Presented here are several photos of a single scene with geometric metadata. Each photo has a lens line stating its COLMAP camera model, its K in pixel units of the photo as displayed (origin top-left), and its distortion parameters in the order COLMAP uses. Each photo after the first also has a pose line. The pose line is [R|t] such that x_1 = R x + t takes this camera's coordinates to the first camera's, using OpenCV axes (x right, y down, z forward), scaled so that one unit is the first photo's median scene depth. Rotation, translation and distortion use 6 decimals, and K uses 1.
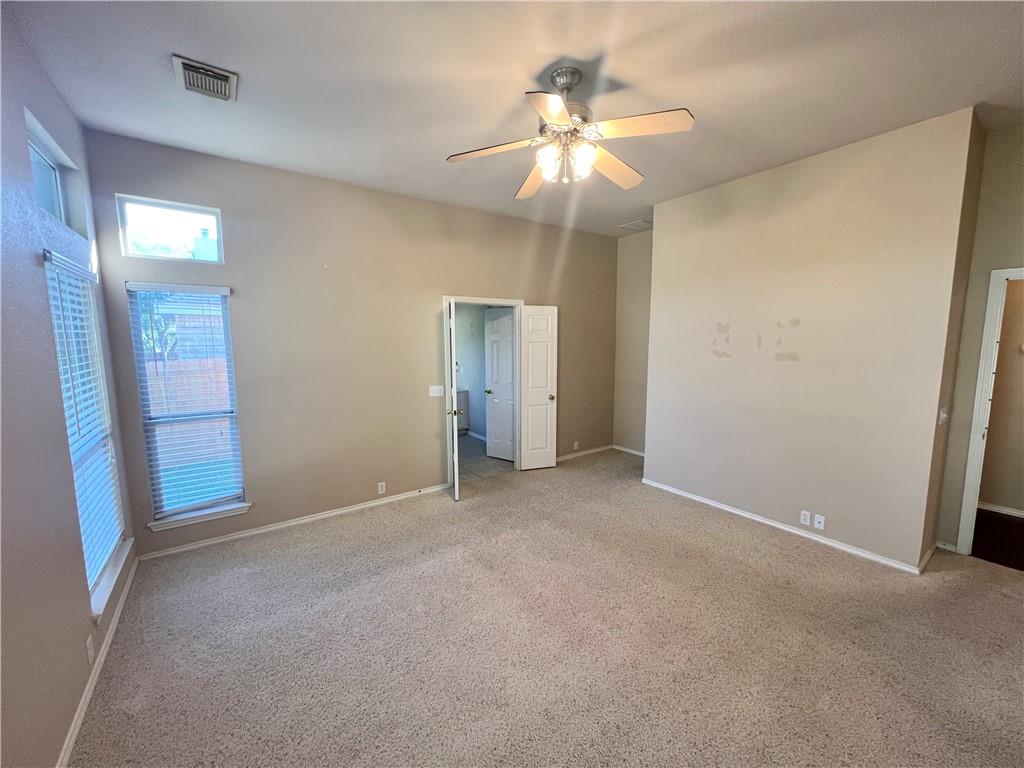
lens RADIAL K [[406.2, 0, 508.6], [0, 406.2, 382.9], [0, 0, 1]] dist [-0.001575, 0.000988]
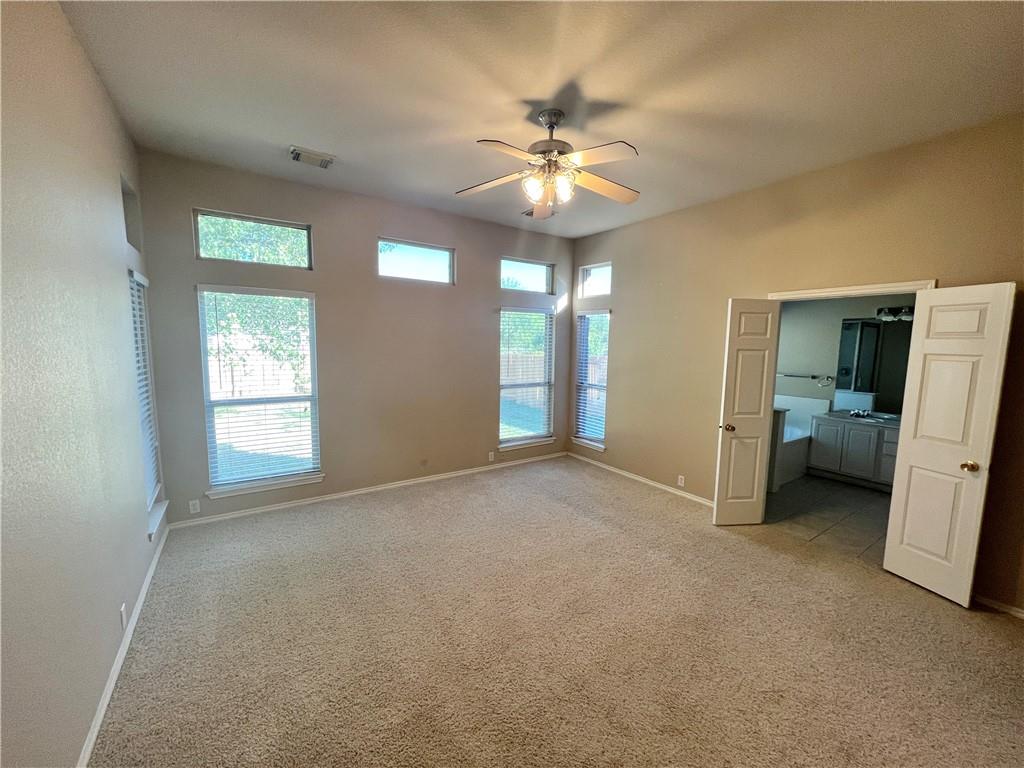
lens RADIAL K [[406.2, 0, 509.0], [0, 406.2, 384.9], [0, 0, 1]] dist [-0.001575, 0.000988]
pose [[-0.007402, 0.125593, -0.992054, 0.787965], [-0.118835, 0.984941, 0.125579, -0.077432], [0.992886, 0.118820, 0.007635, 0.555218]]
